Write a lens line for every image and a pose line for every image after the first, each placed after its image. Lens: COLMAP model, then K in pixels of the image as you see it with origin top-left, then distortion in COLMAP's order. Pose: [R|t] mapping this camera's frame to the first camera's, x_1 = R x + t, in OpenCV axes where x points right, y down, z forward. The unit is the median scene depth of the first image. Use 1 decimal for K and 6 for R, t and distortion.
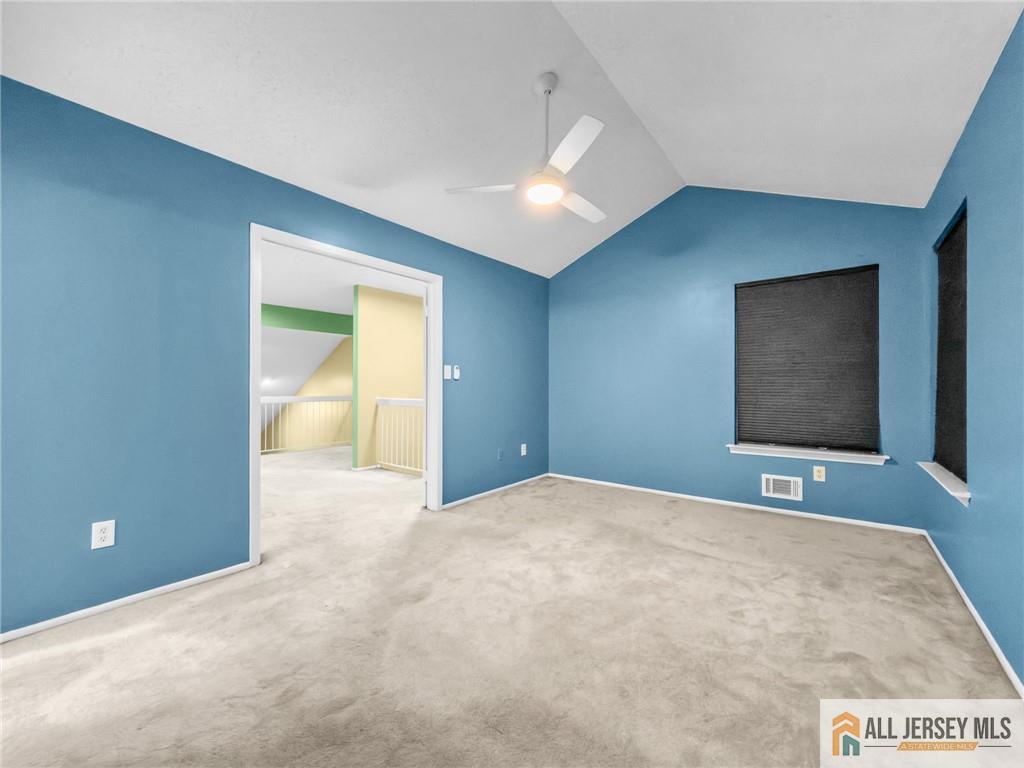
lens RADIAL K [[407.2, 0, 512.0], [0, 407.2, 384.0], [0, 0, 1]] dist [0.000649, 0.000127]
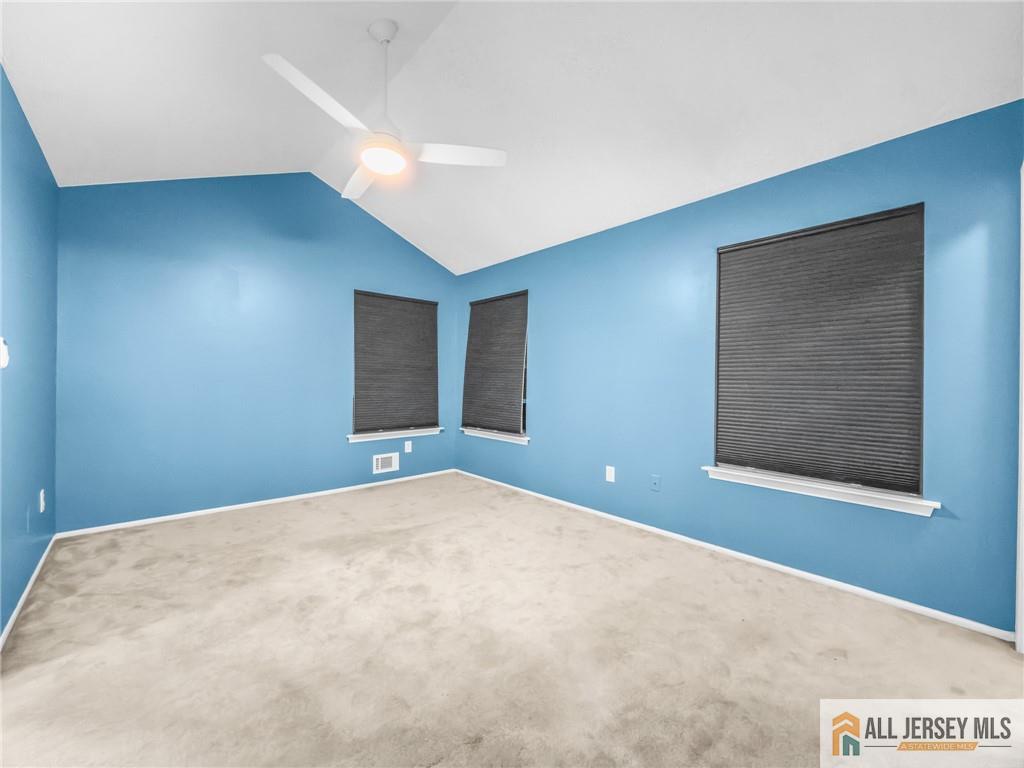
lens RADIAL K [[418.7, 0, 503.1], [0, 418.7, 382.5], [0, 0, 1]] dist [0.001173, 0.000188]
pose [[0.173552, -0.006918, 0.984800, -0.572750], [-0.025030, 0.999621, 0.011434, -0.018023], [-0.984507, -0.026634, 0.173313, 0.460056]]
